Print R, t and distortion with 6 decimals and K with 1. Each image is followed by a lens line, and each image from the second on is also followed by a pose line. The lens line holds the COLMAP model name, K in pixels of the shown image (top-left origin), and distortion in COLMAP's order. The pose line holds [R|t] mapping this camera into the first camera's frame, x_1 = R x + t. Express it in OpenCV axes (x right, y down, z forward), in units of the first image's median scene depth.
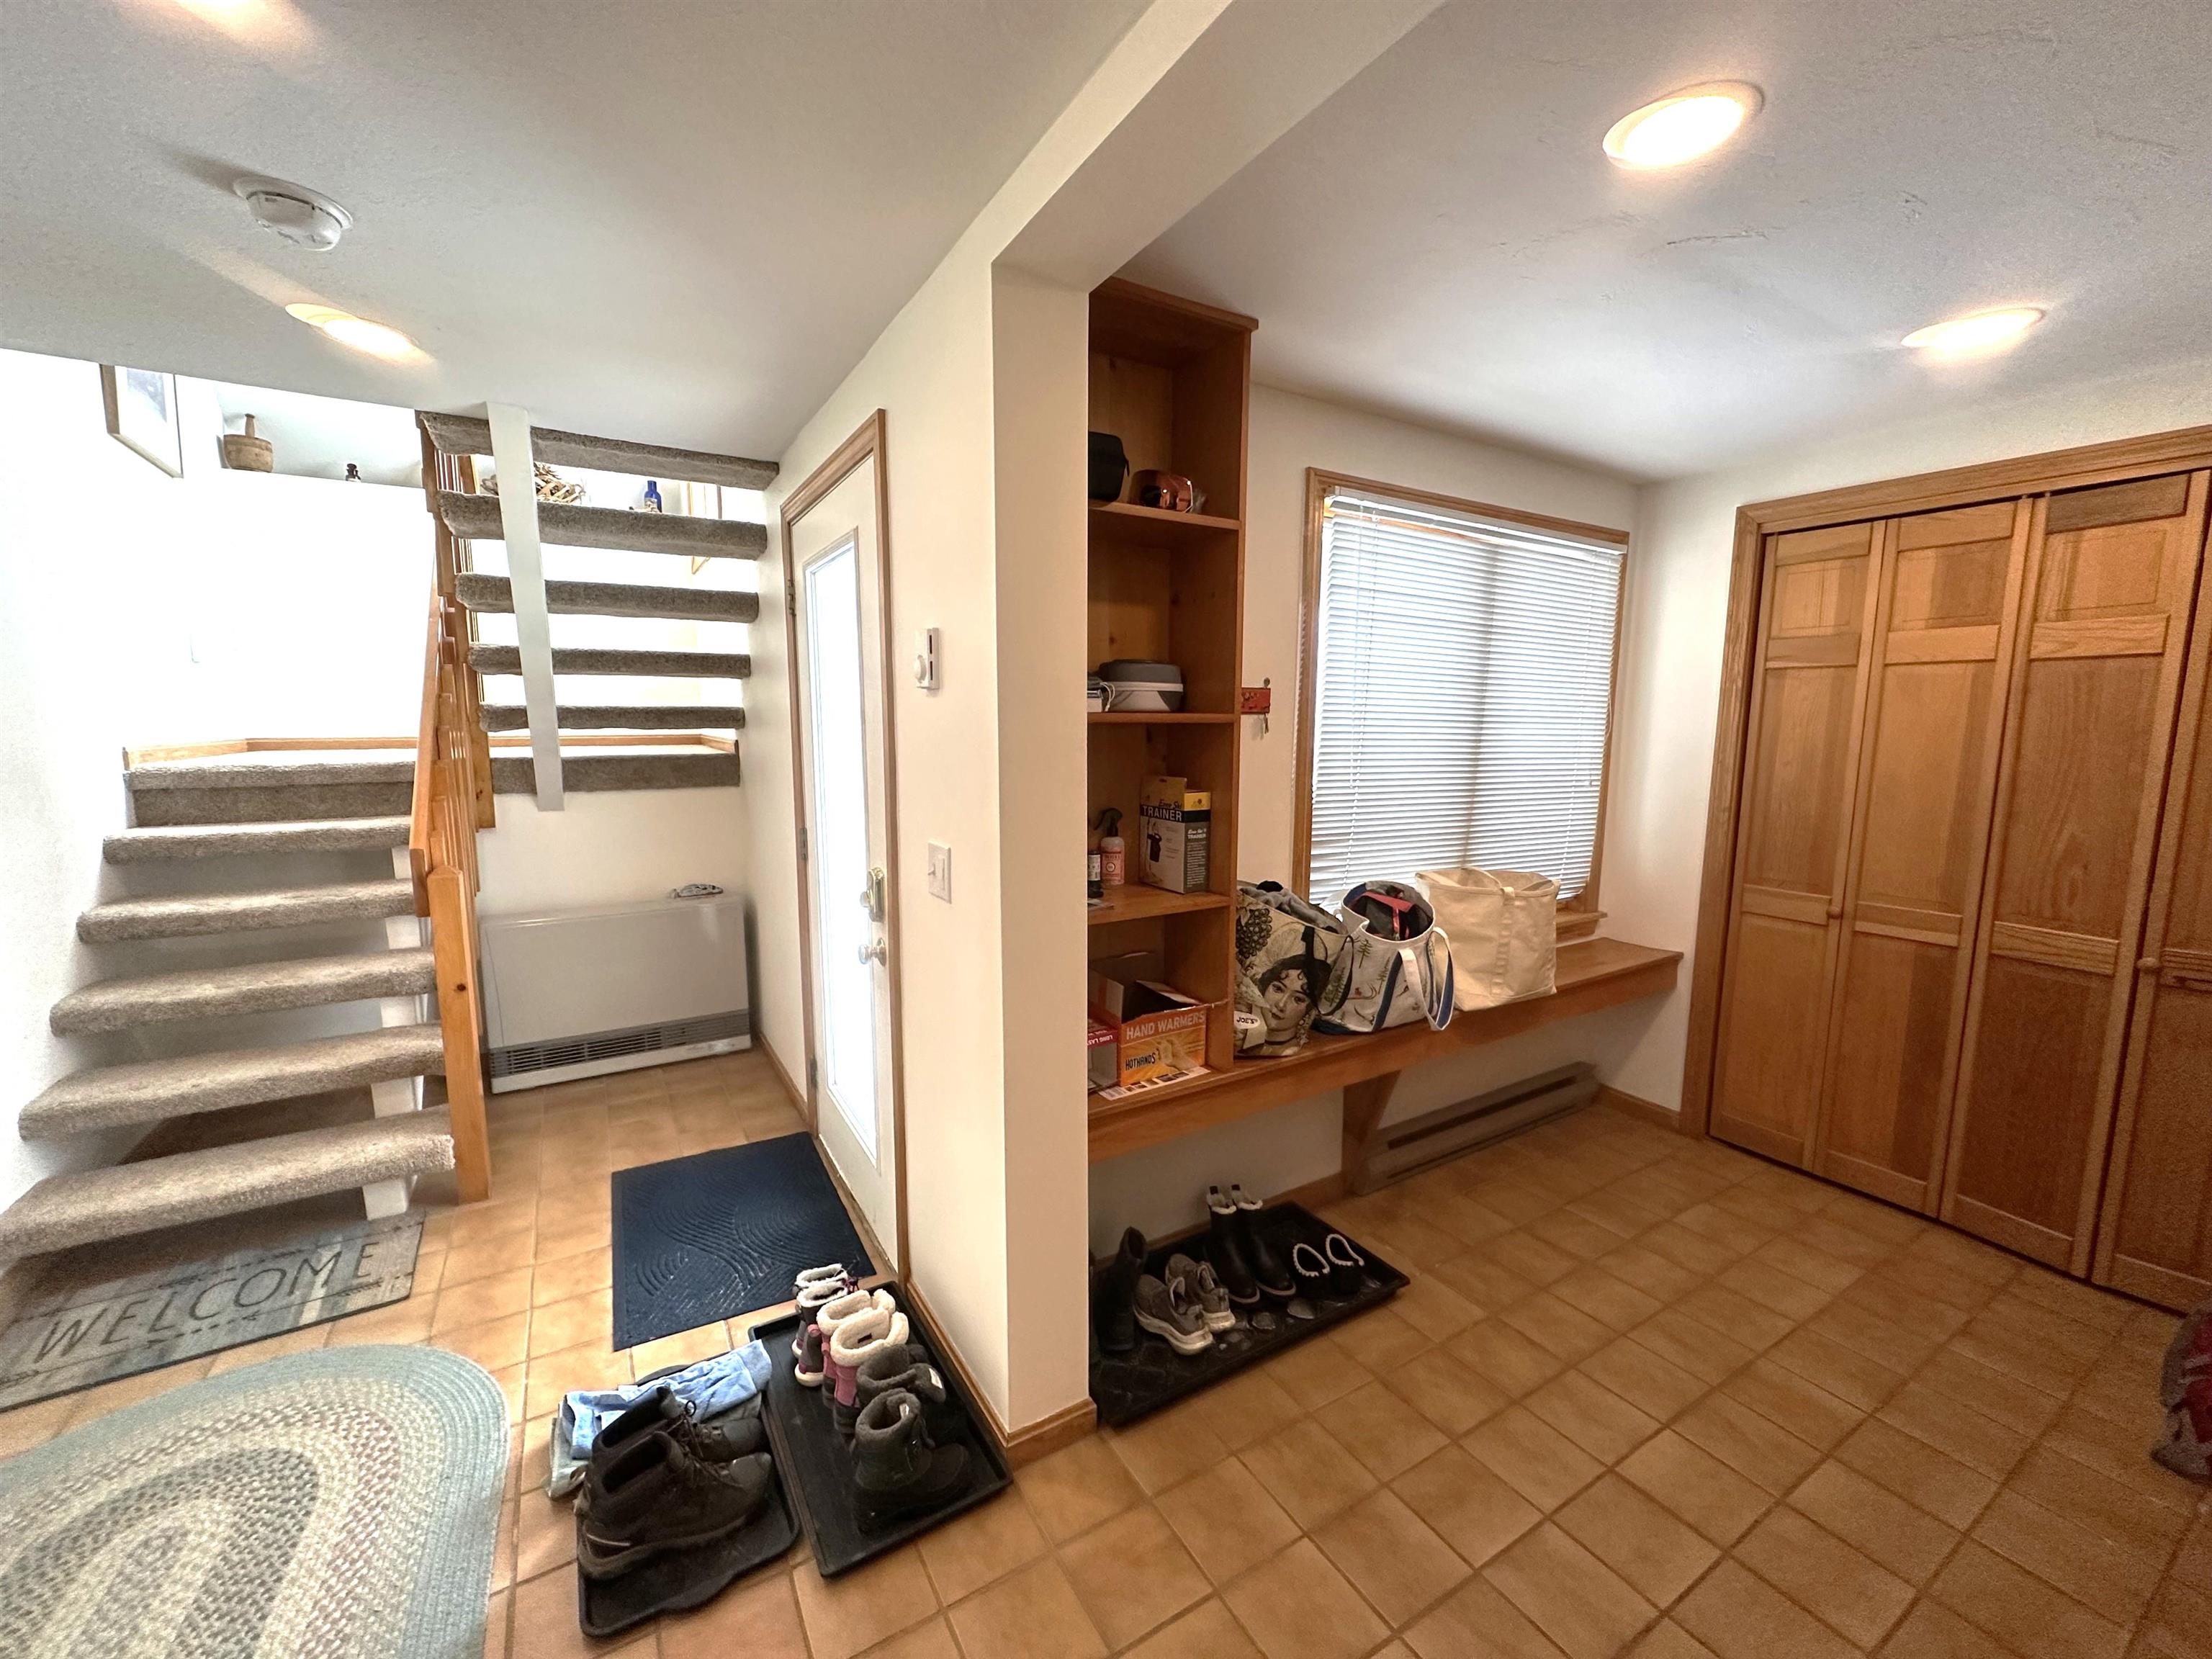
lens RADIAL K [[879.6, 0, 1100.1], [0, 879.6, 831.4], [0, 0, 1]] dist [-0.000885, 0.000138]
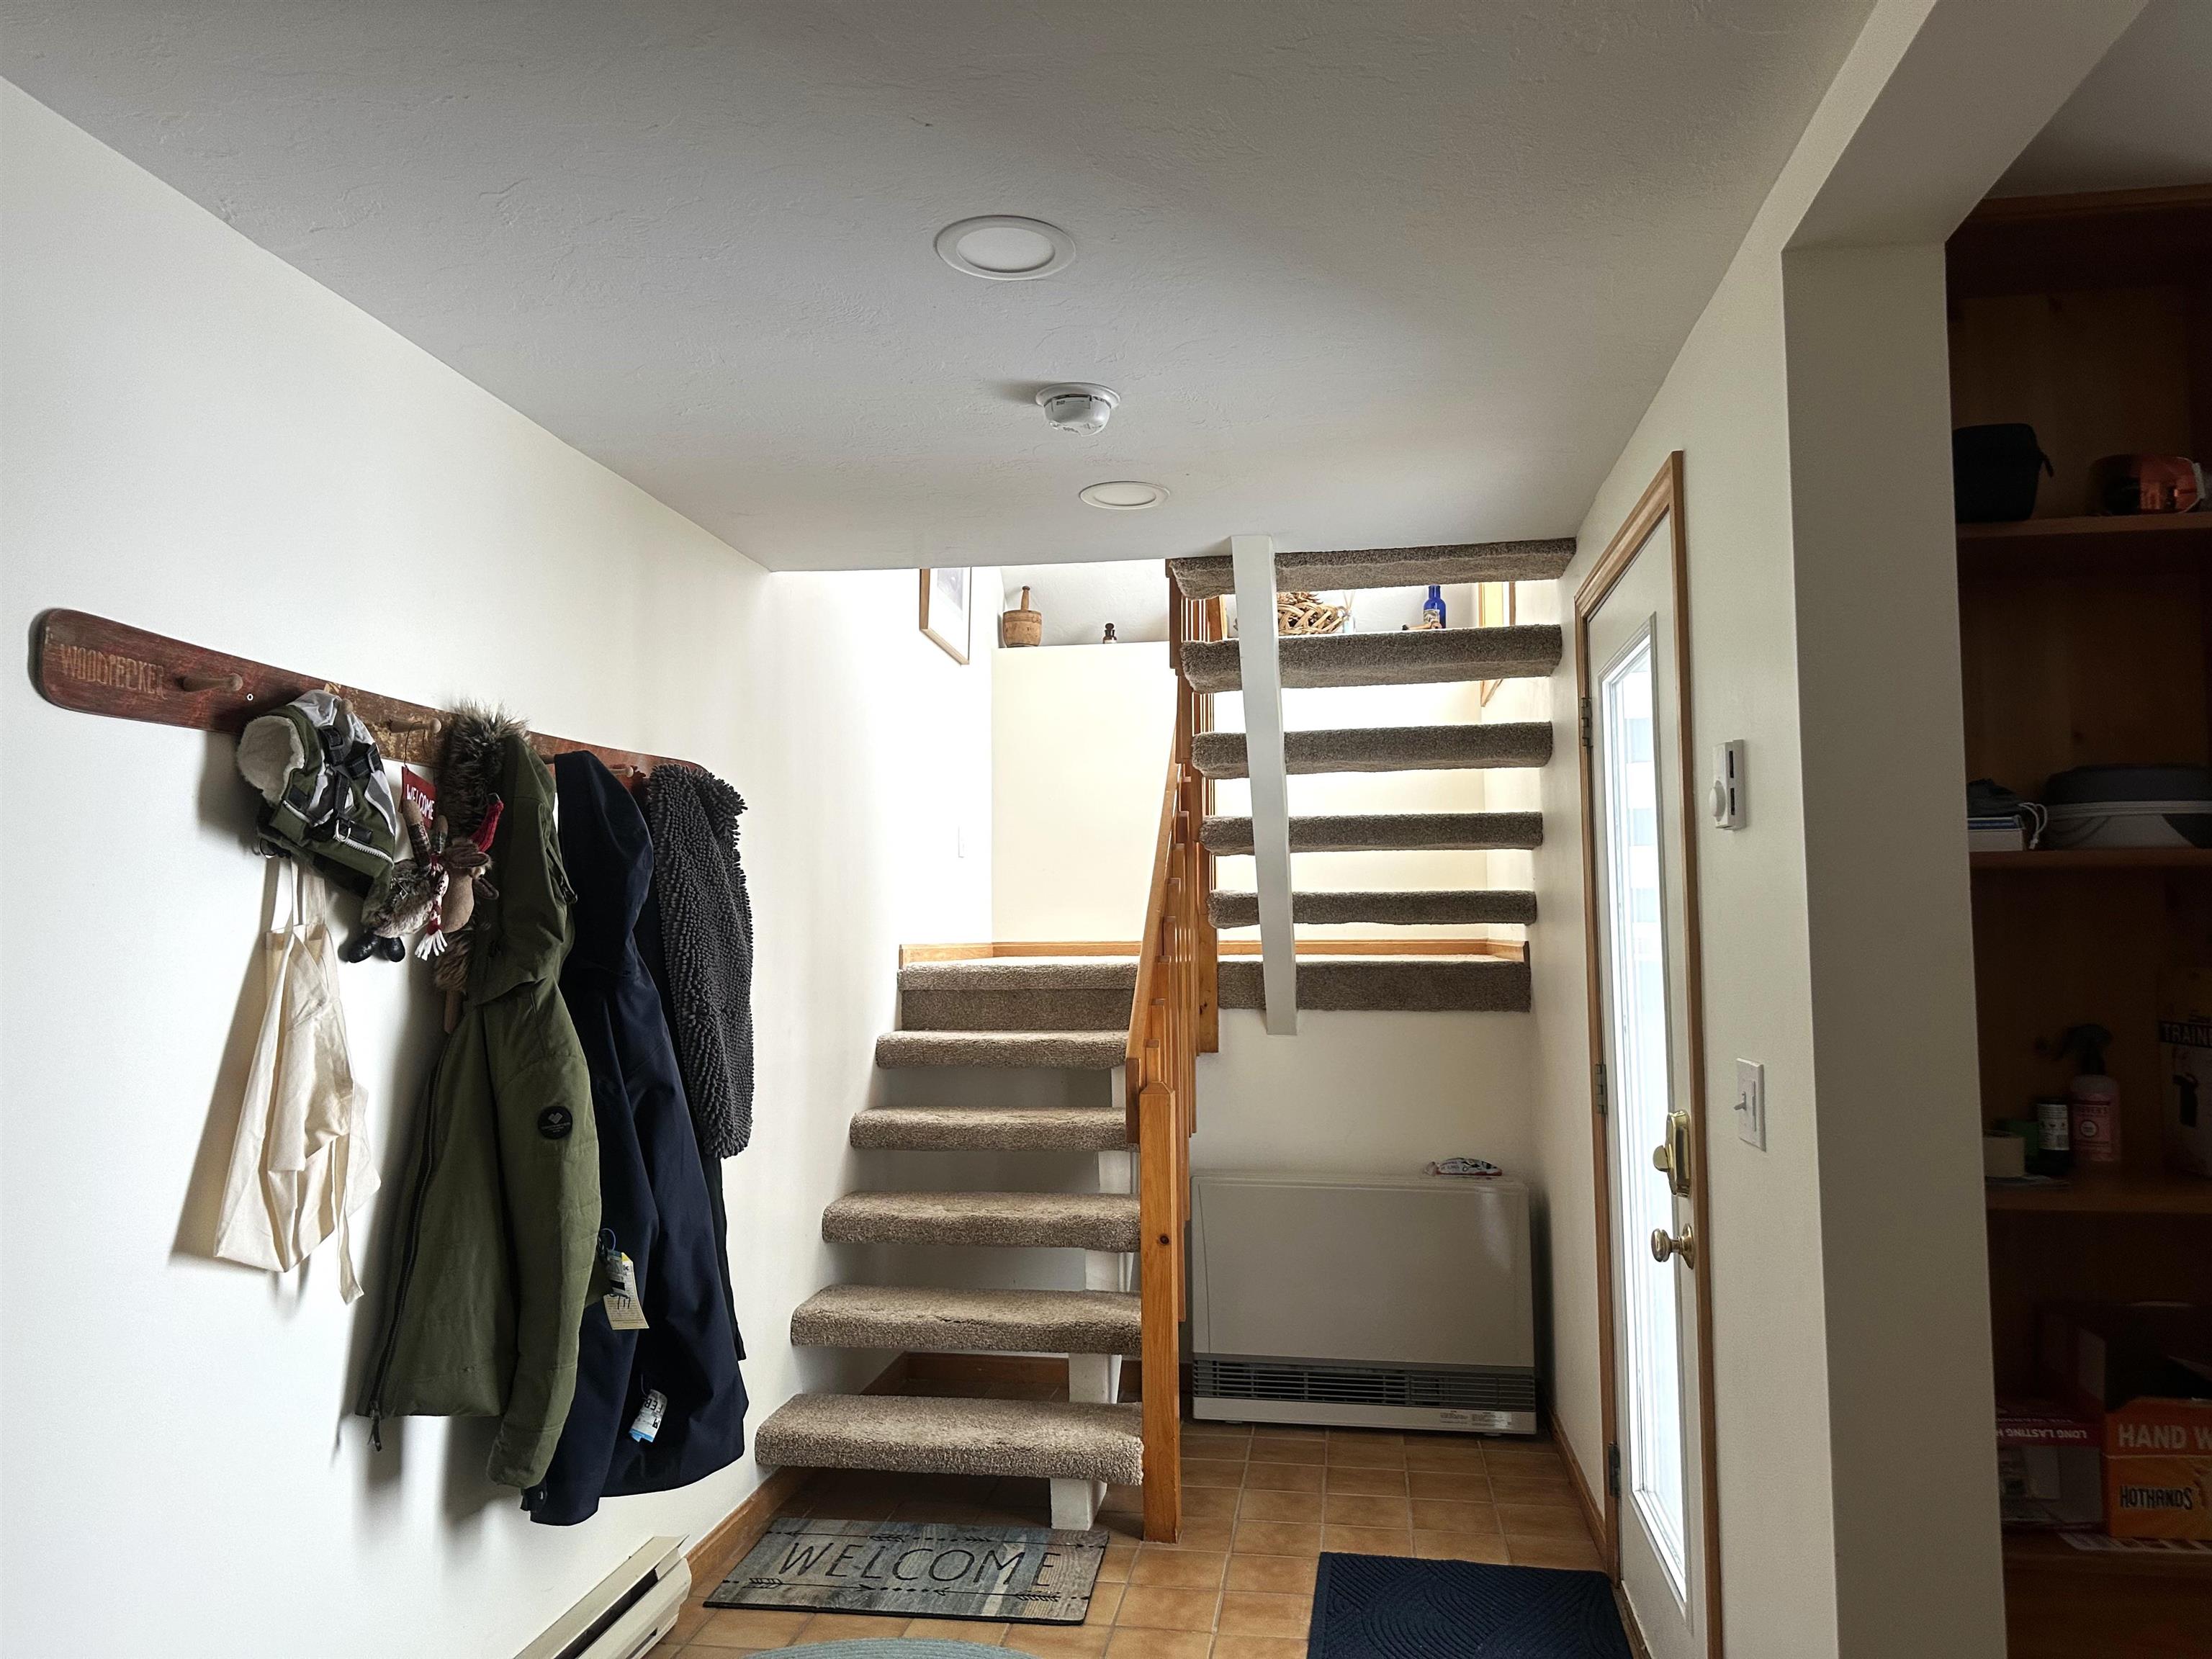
lens RADIAL K [[1537.3, 0, 1086.8], [0, 1537.3, 834.3], [0, 0, 1]] dist [0.086239, -0.106769]
pose [[0.762033, -0.050570, -0.645561, 0.135461], [-0.076466, 0.982943, -0.167261, 0.054388], [0.643008, 0.176821, 0.745168, -0.145104]]
